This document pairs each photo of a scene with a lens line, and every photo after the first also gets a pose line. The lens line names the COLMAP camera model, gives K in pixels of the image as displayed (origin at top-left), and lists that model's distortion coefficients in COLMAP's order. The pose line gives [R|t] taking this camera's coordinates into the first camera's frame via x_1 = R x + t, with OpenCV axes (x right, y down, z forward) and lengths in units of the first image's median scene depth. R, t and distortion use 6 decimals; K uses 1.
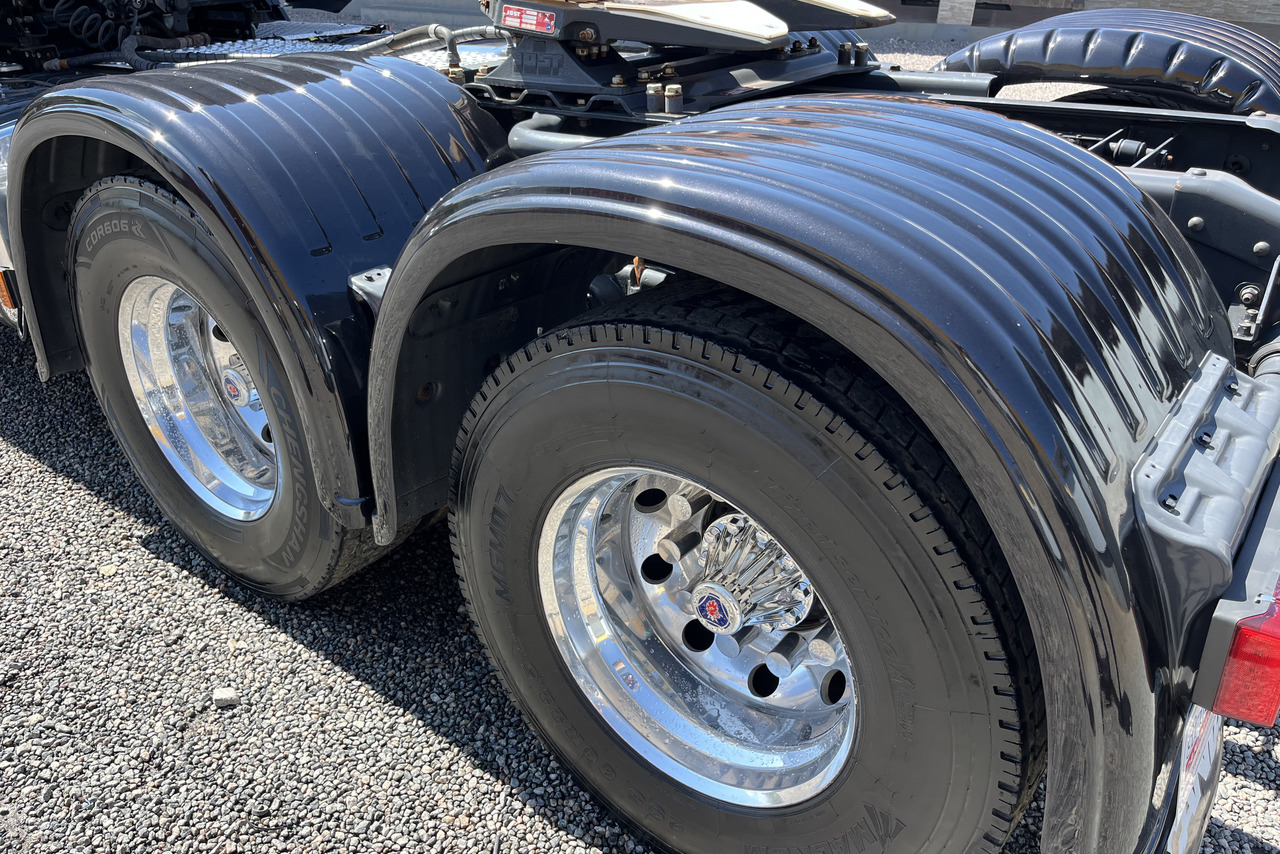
lens RADIAL K [[954.9, 0, 640.6], [0, 954.9, 409.8], [0, 0, 1]] dist [0.066993, -0.104835]
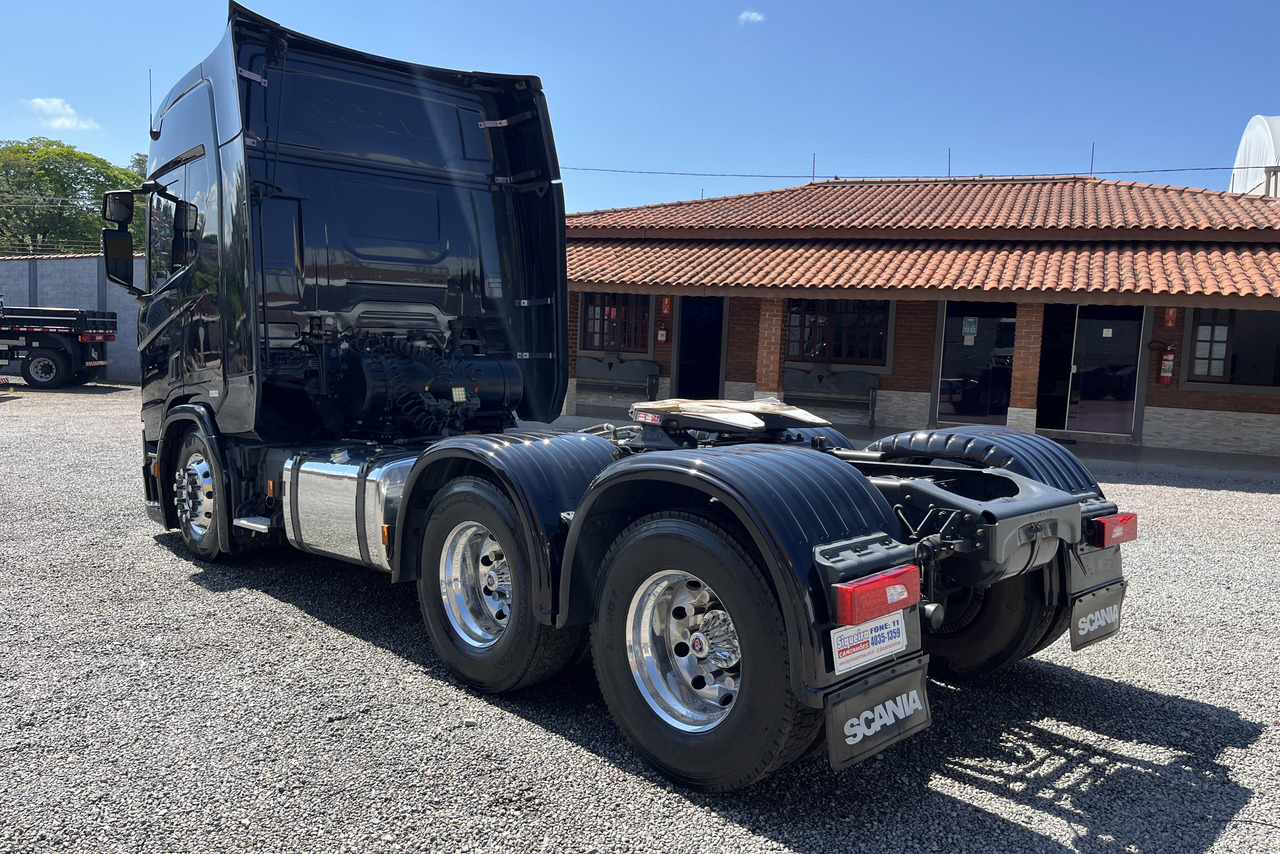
lens RADIAL K [[954.9, 0, 640.6], [0, 954.9, 409.8], [0, 0, 1]] dist [0.066993, -0.104835]
pose [[0.986379, 0.023938, -0.162739, 0.227642], [-0.089358, 0.908618, -0.407956, 0.488030], [0.138102, 0.416942, 0.898381, -1.010286]]
